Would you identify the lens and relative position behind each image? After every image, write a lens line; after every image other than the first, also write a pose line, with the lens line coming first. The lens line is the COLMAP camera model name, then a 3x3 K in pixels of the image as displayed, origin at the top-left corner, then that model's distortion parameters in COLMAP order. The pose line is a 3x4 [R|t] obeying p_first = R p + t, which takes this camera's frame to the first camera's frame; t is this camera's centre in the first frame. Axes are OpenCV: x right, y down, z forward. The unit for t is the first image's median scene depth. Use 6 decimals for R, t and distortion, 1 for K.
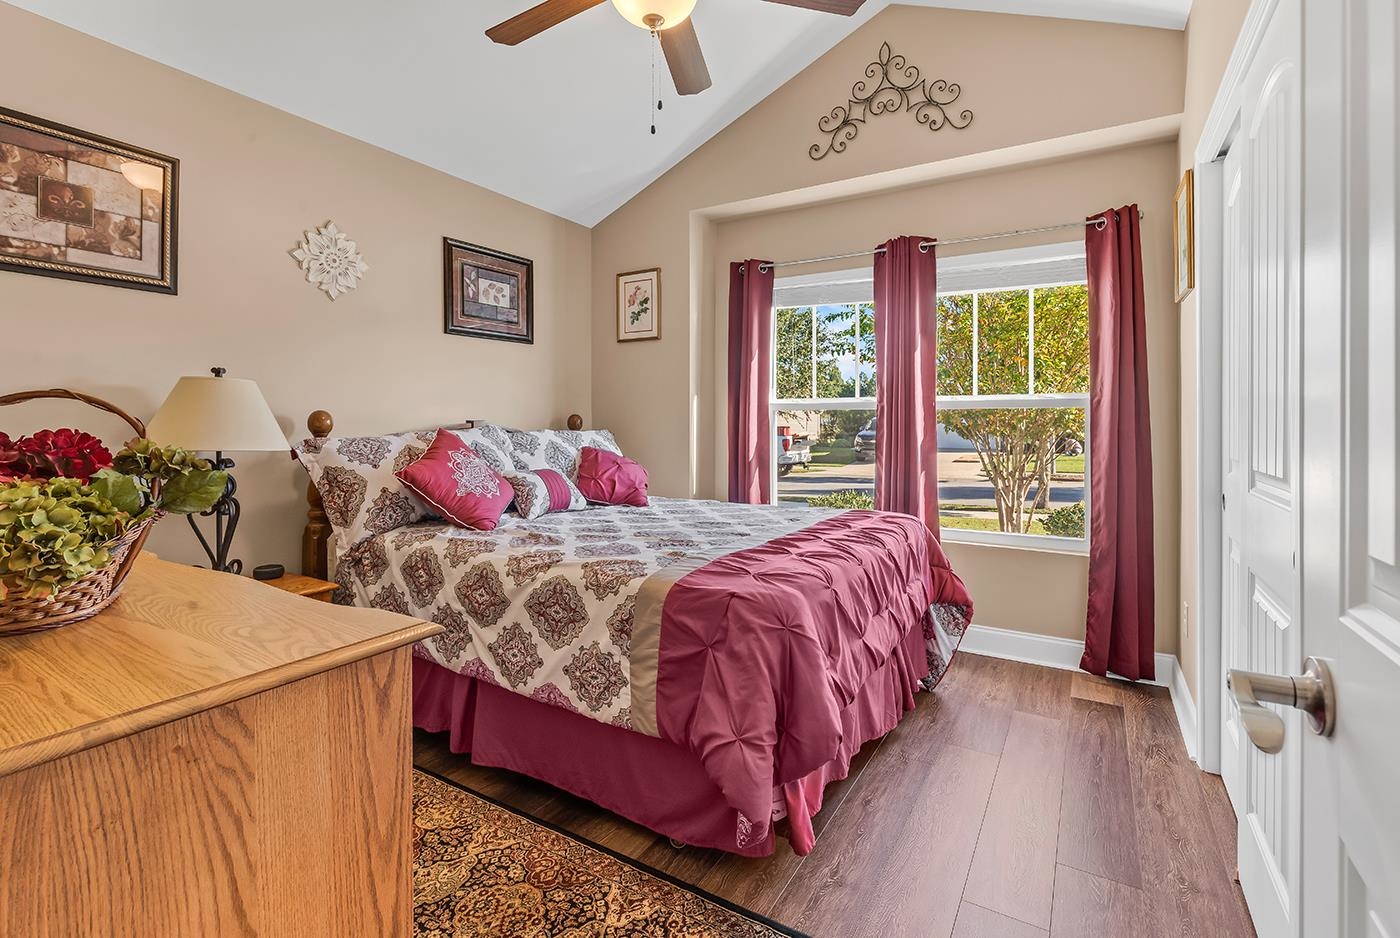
lens RADIAL K [[648.8, 0, 700.2], [0, 648.8, 423.3], [0, 0, 1]] dist [-0.000239, -0.001272]
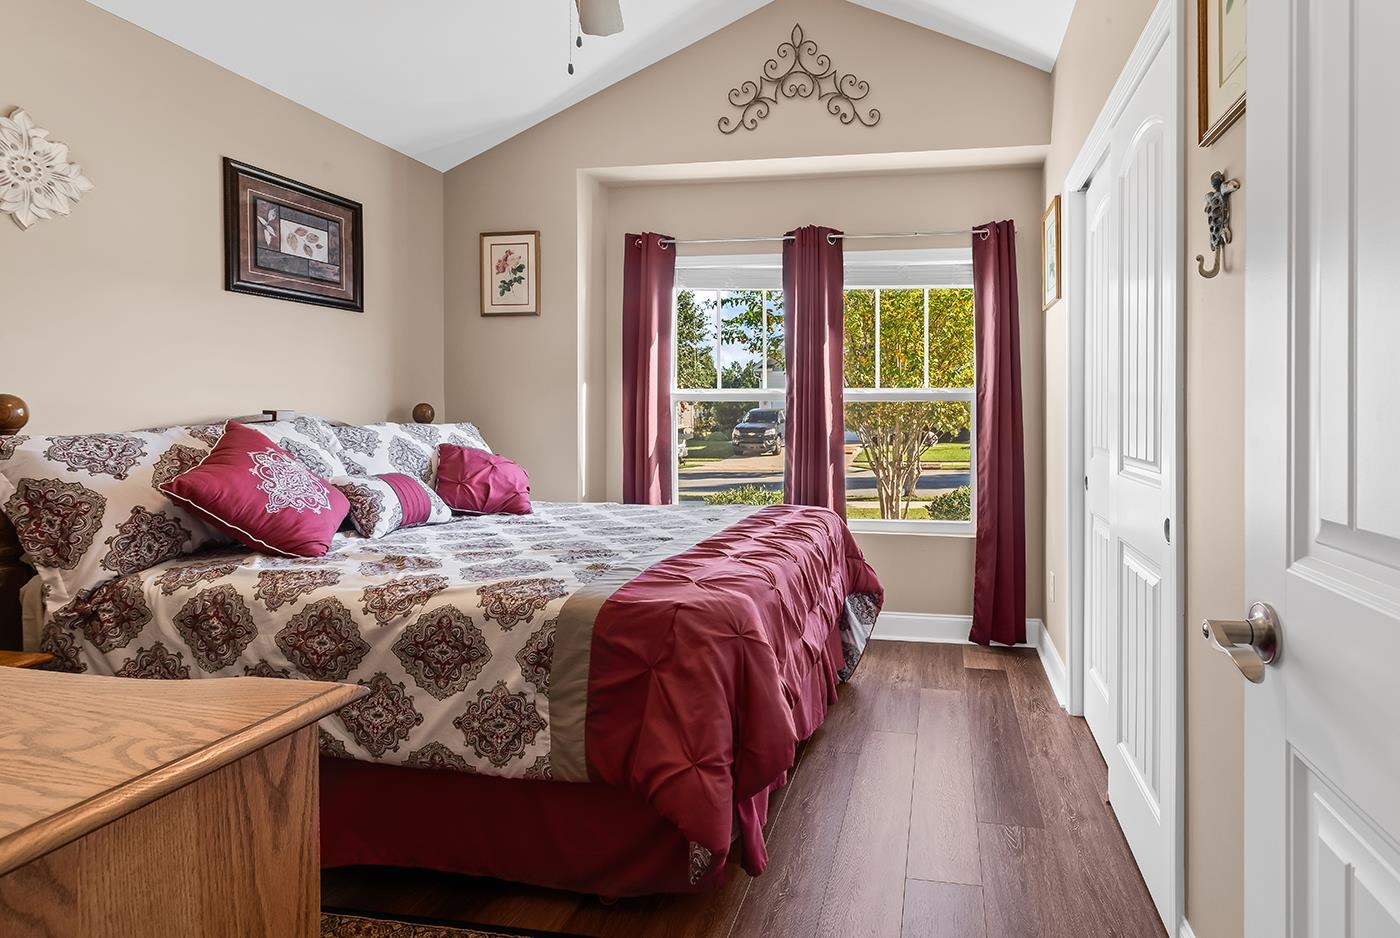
lens RADIAL K [[711.6, 0, 700.3], [0, 711.6, 416.4], [0, 0, 1]] dist [-0.000357, -0.000834]
pose [[0.919119, 0.001143, 0.393979, -0.274654], [-0.002336, 0.999994, 0.002548, -0.000900], [-0.393974, -0.003263, 0.919116, 0.073970]]
